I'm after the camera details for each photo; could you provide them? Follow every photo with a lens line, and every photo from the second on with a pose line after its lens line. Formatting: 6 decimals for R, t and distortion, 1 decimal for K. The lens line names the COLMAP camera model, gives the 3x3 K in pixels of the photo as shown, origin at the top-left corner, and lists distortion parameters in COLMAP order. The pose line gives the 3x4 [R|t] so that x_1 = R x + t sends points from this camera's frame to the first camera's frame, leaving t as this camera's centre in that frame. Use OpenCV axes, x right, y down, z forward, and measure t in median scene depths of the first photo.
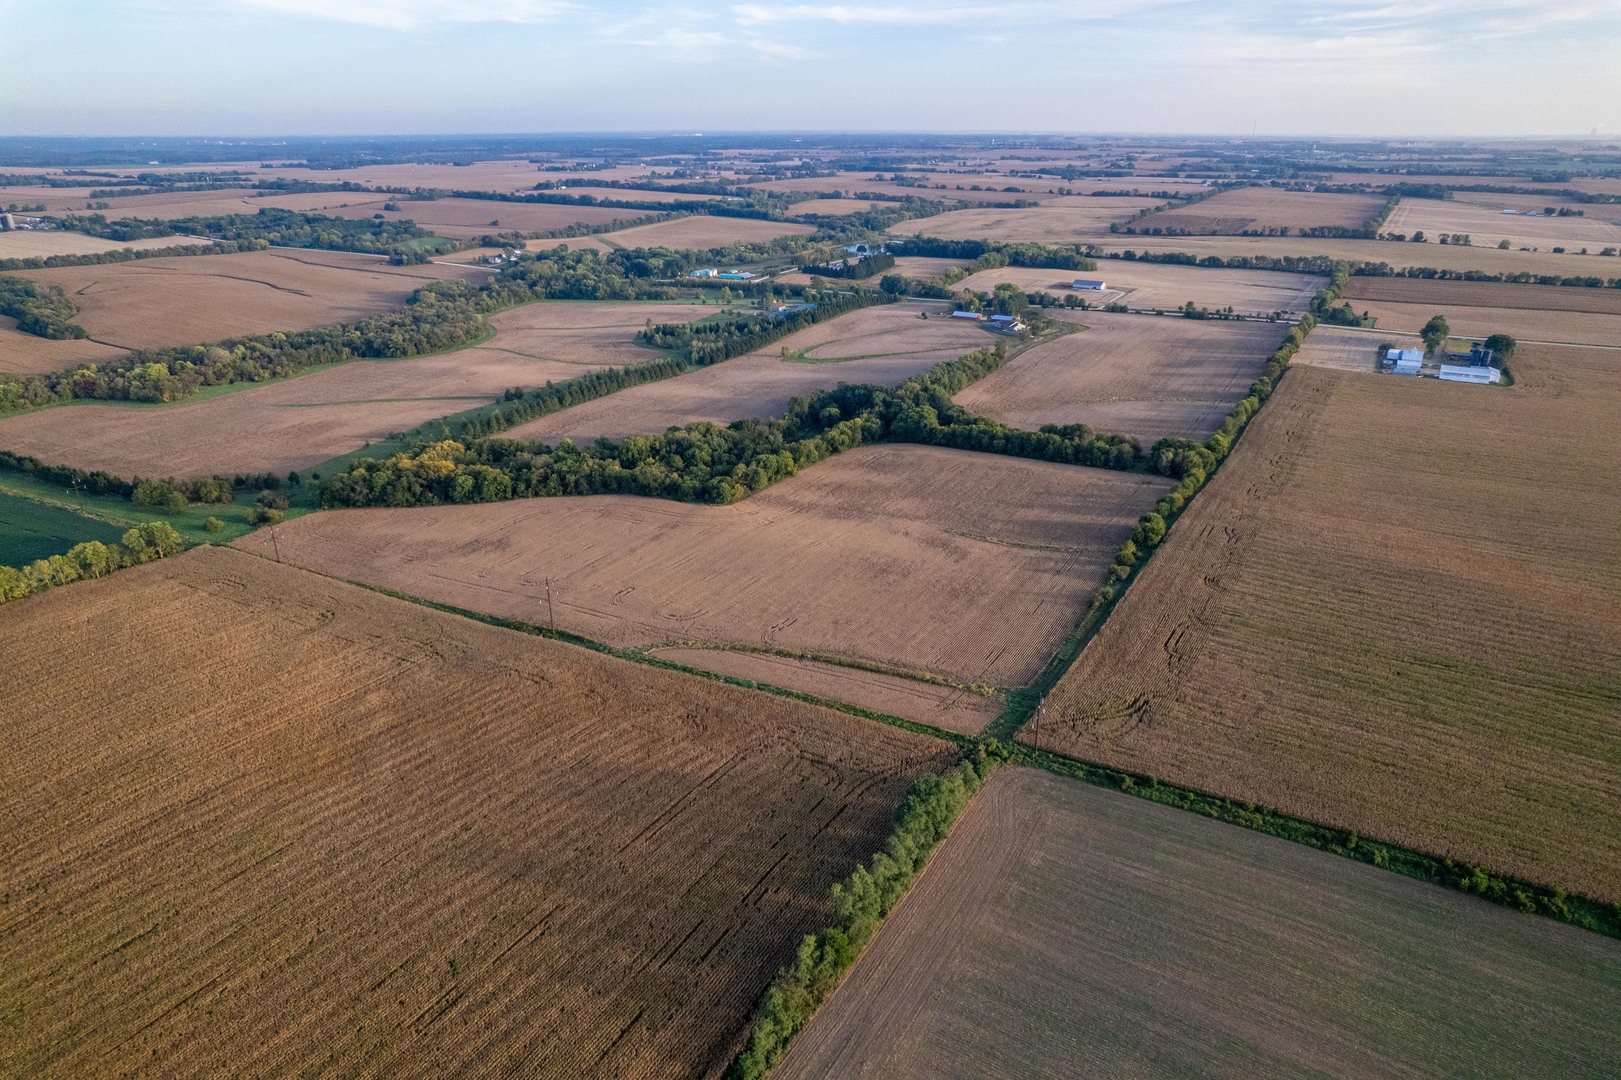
lens RADIAL K [[1039.6, 0, 816.8], [0, 1039.6, 555.1], [0, 0, 1]] dist [-0.080479, 0.071675]
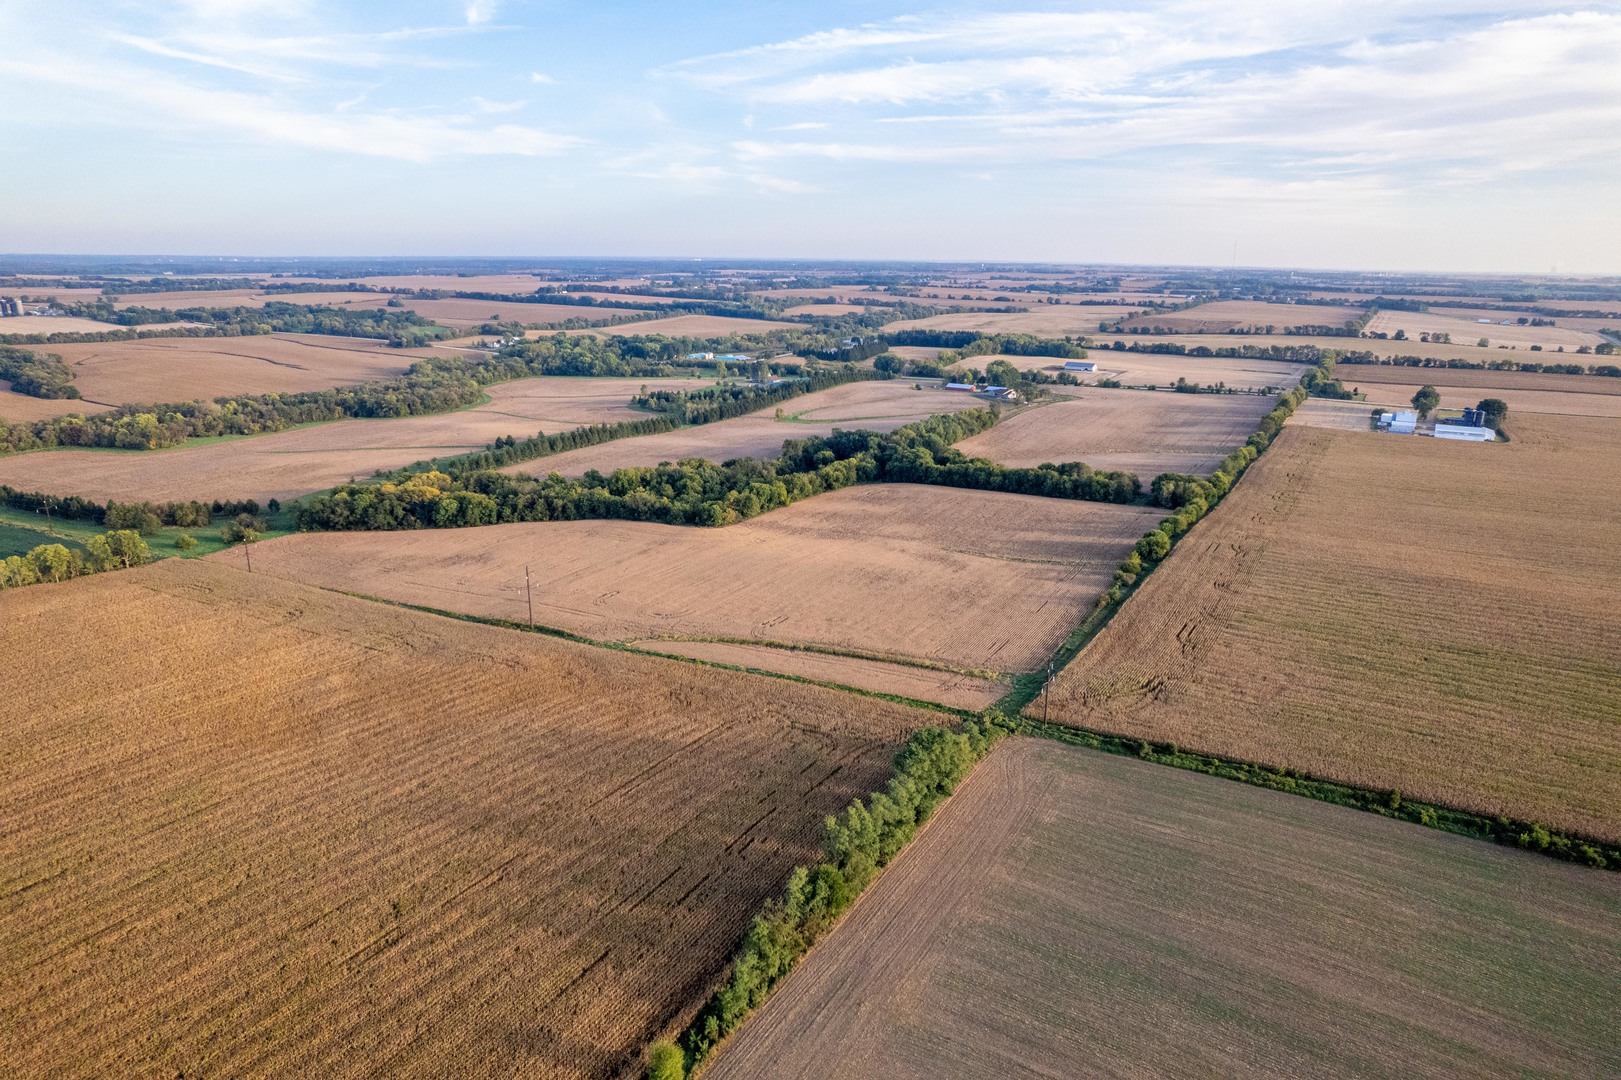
lens RADIAL K [[1039.6, 0, 816.8], [0, 1039.6, 555.1], [0, 0, 1]] dist [-0.080479, 0.071675]
pose [[0.999917, 0.010459, 0.007560, -0.001106], [-0.009531, 0.993446, -0.113902, 0.096166], [-0.008702, 0.113820, 0.993463, 0.041152]]
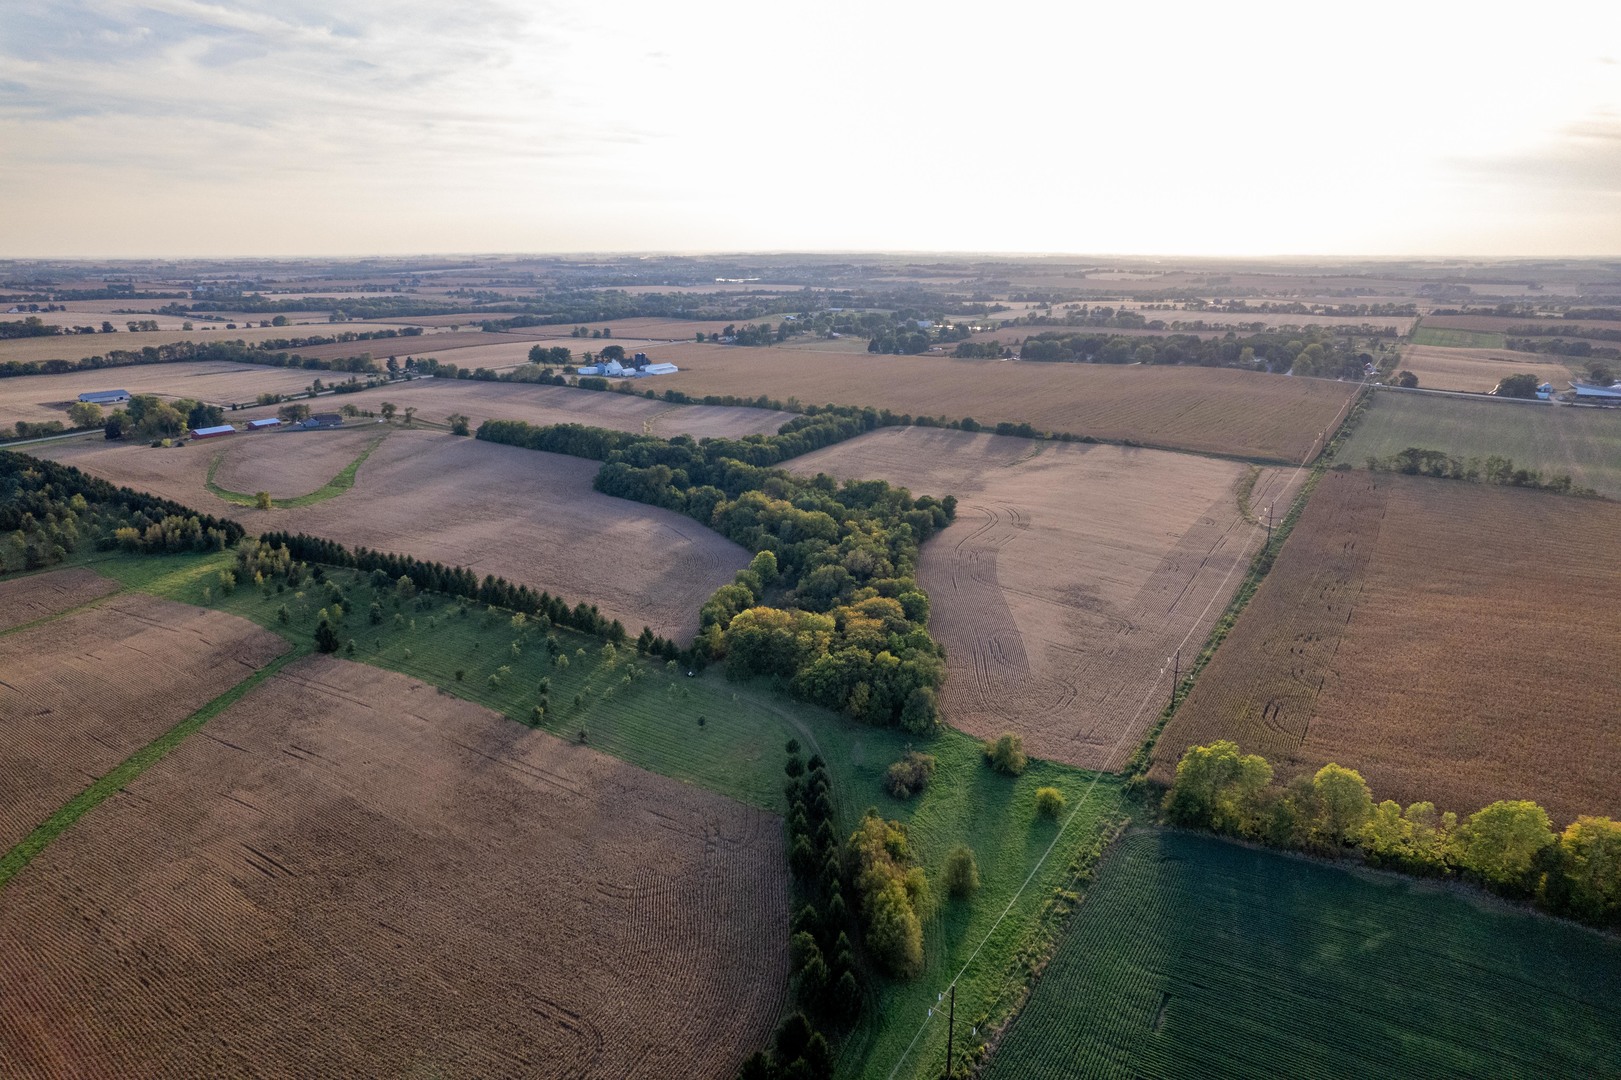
lens RADIAL K [[1039.6, 0, 816.8], [0, 1039.6, 555.1], [0, 0, 1]] dist [-0.080479, 0.071675]
pose [[0.030666, -0.286011, 0.957736, -1.179402], [0.387190, 0.886773, 0.252422, -0.352493], [-0.921490, 0.363085, 0.137934, 1.104421]]
